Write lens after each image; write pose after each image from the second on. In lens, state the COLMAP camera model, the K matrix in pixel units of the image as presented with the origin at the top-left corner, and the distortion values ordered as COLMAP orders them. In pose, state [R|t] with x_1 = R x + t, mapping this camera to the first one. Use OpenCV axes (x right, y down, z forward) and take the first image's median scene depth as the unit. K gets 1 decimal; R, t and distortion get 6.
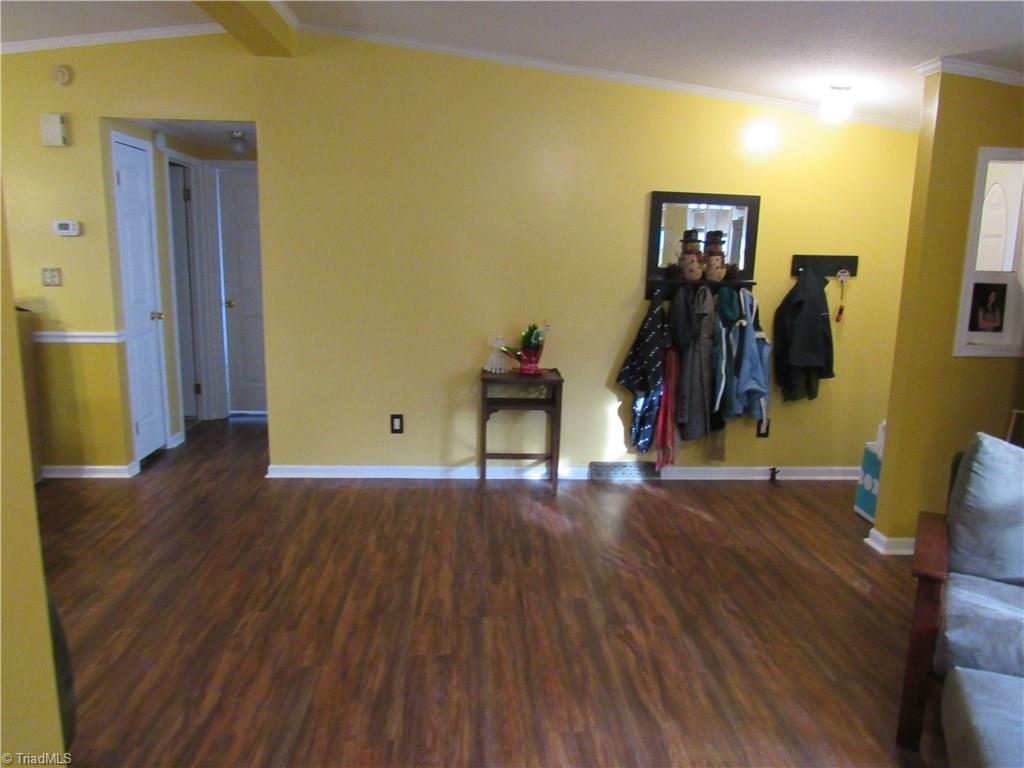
lens RADIAL K [[735.6, 0, 512.0], [0, 735.6, 384.0], [0, 0, 1]] dist [-0.022872, 0.004359]
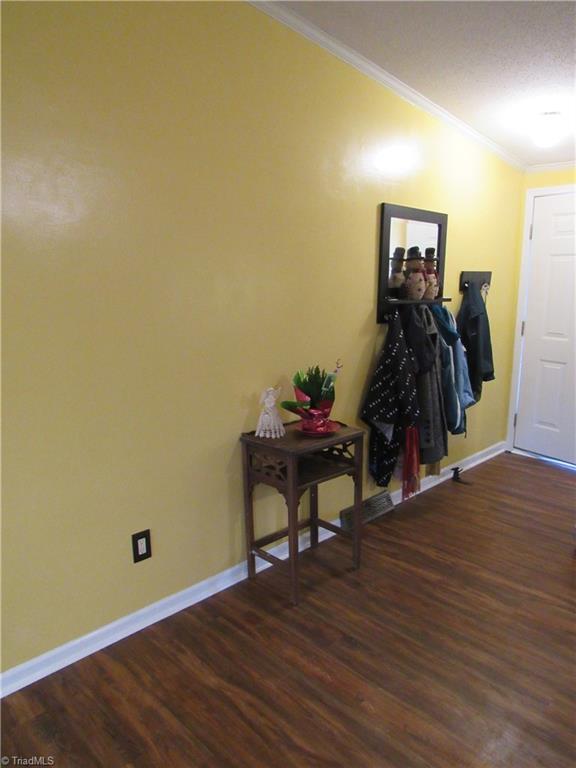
lens RADIAL K [[551.7, 0, 288.0], [0, 551.7, 384.0], [0, 0, 1]] dist [-0.022872, 0.004359]
pose [[0.740345, -0.148622, 0.655592, -0.364445], [0.125993, 0.988649, 0.081846, -0.111352], [-0.660314, 0.022005, 0.750667, 0.567880]]
